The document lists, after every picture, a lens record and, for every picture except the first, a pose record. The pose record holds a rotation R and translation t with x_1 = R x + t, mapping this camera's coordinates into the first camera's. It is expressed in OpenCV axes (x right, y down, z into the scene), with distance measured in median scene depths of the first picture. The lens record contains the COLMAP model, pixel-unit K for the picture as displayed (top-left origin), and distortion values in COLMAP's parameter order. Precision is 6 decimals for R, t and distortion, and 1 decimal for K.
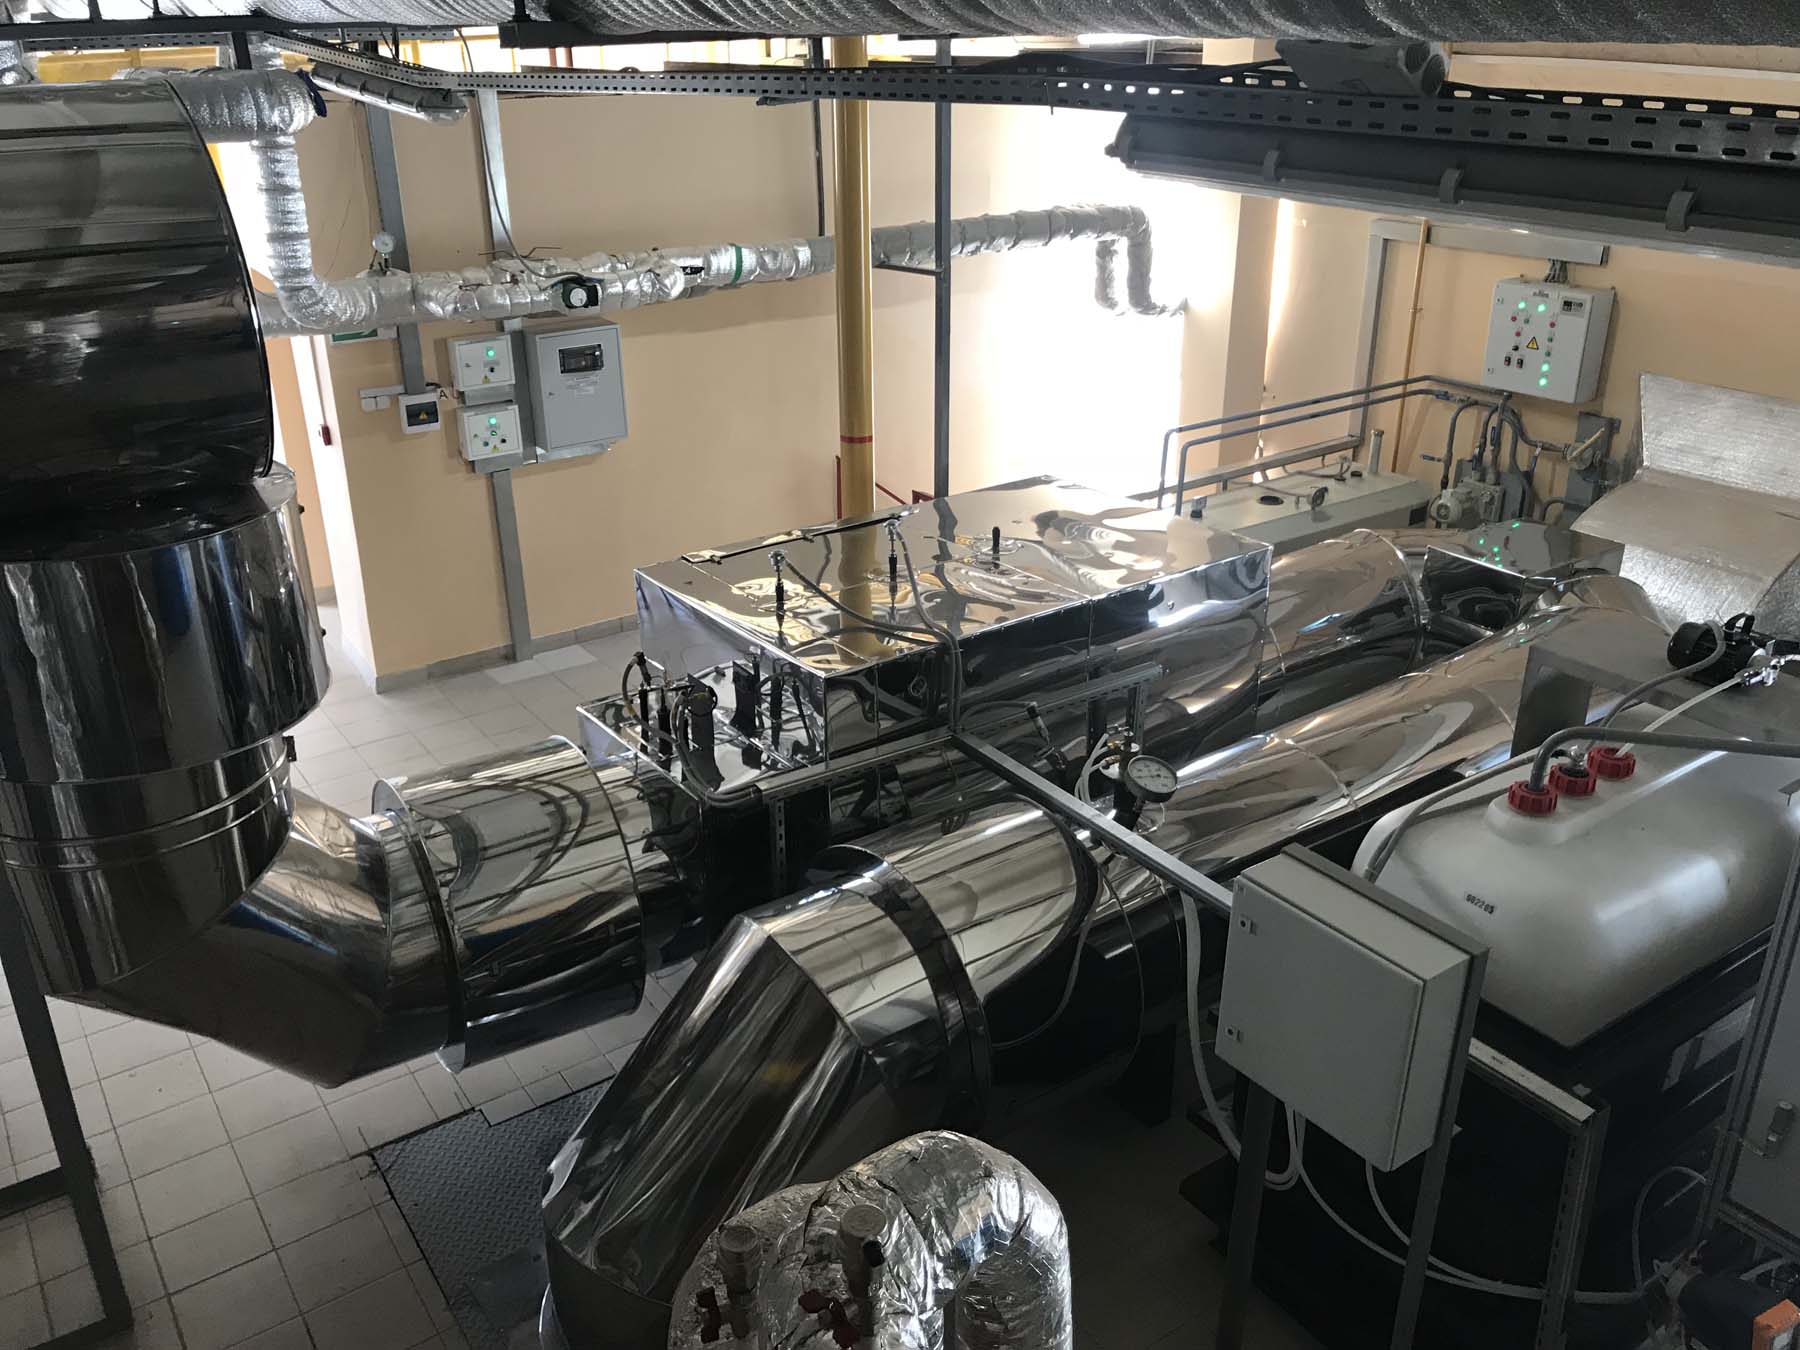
lens RADIAL K [[1506.9, 0, 899.8], [0, 1506.9, 677.8], [0, 0, 1]] dist [0.002963, -0.003233]
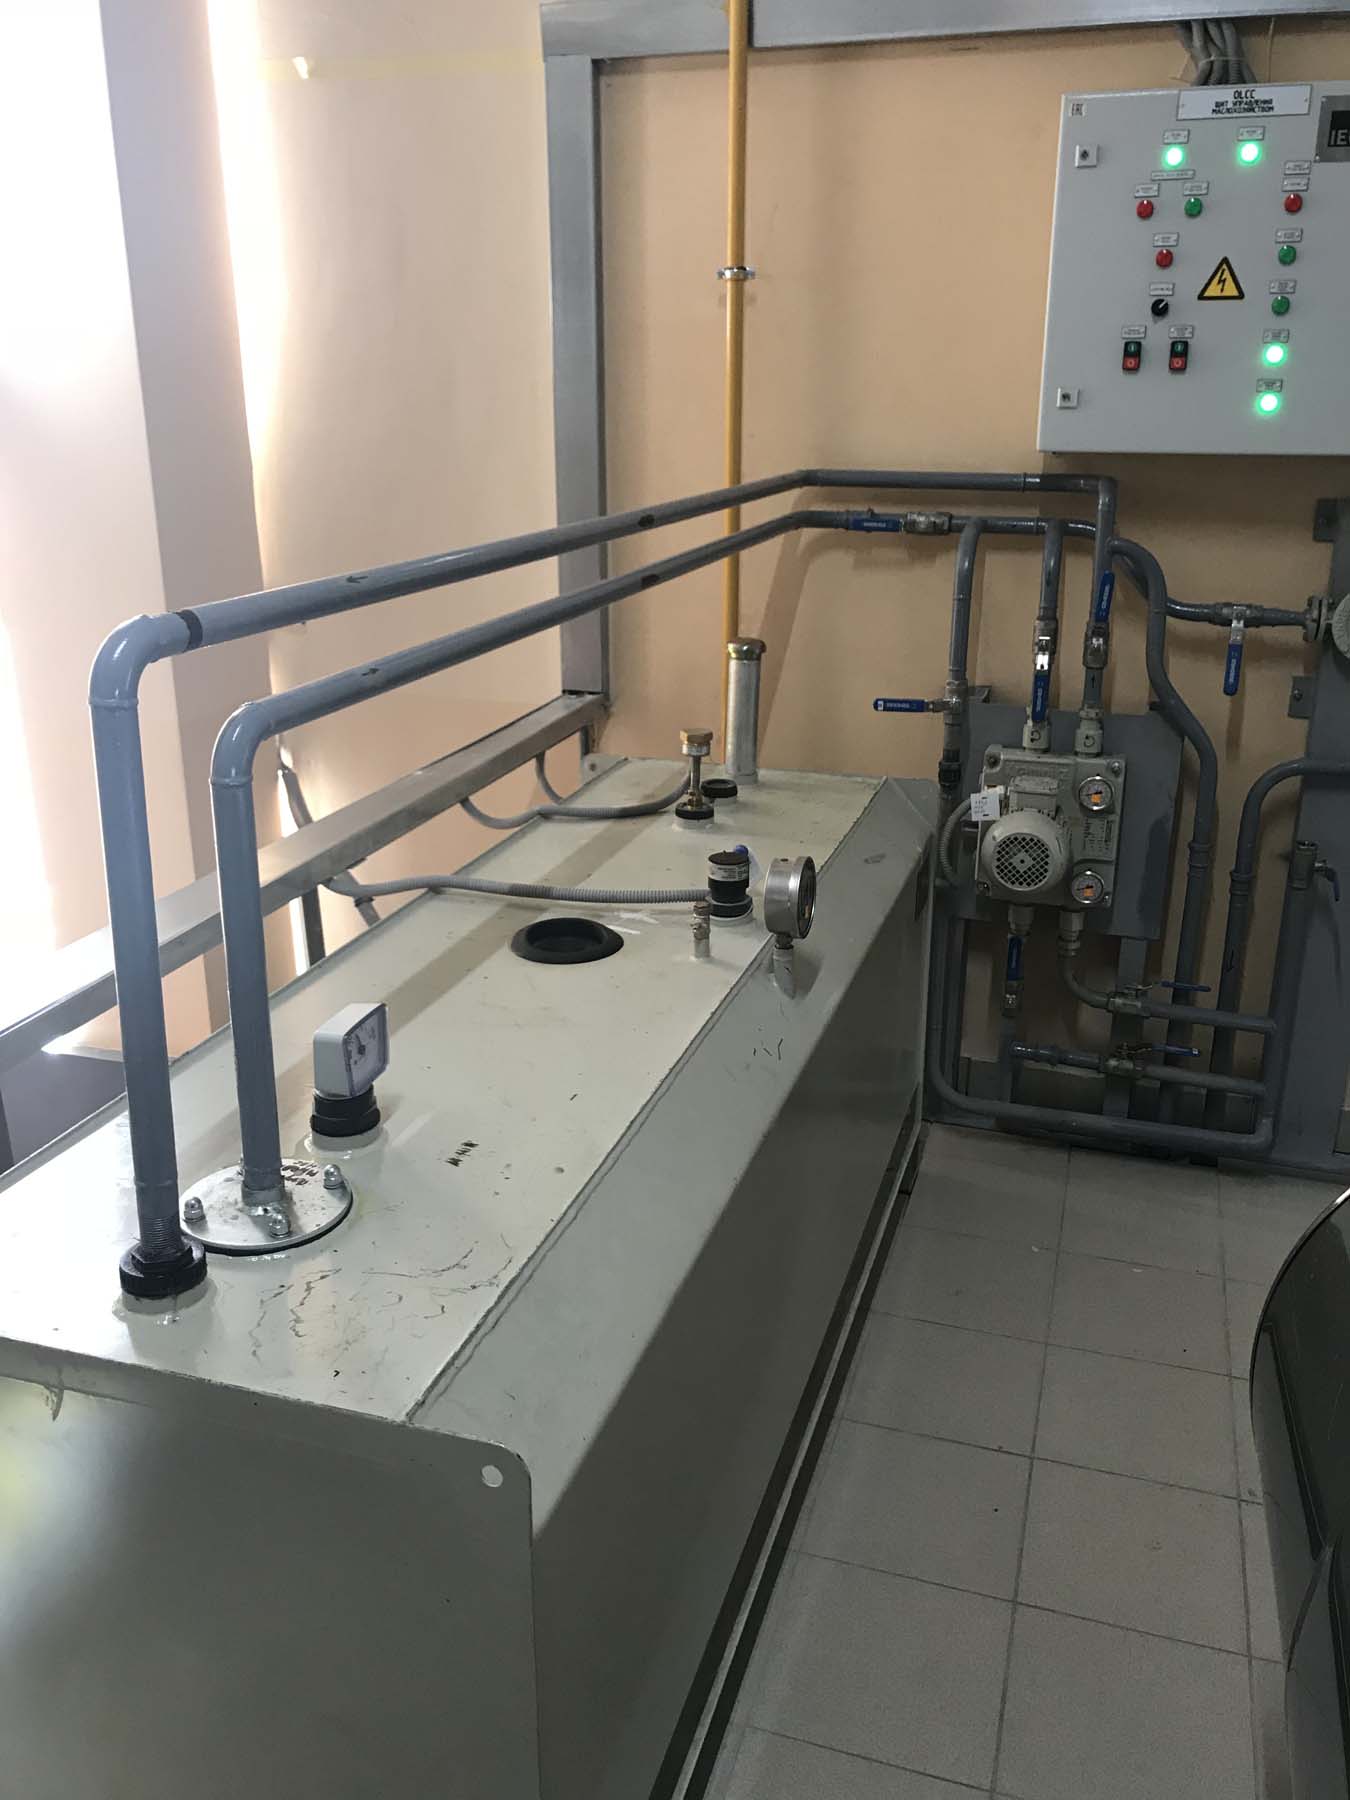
lens RADIAL K [[1506.9, 0, 677.5], [0, 1506.9, 898.6], [0, 0, 1]] dist [0.002963, -0.003233]
pose [[0.796096, -0.189619, 0.574696, 0.128536], [0.237729, 0.971291, -0.008838, -0.121350], [-0.556522, 0.143658, 0.818319, 0.816711]]
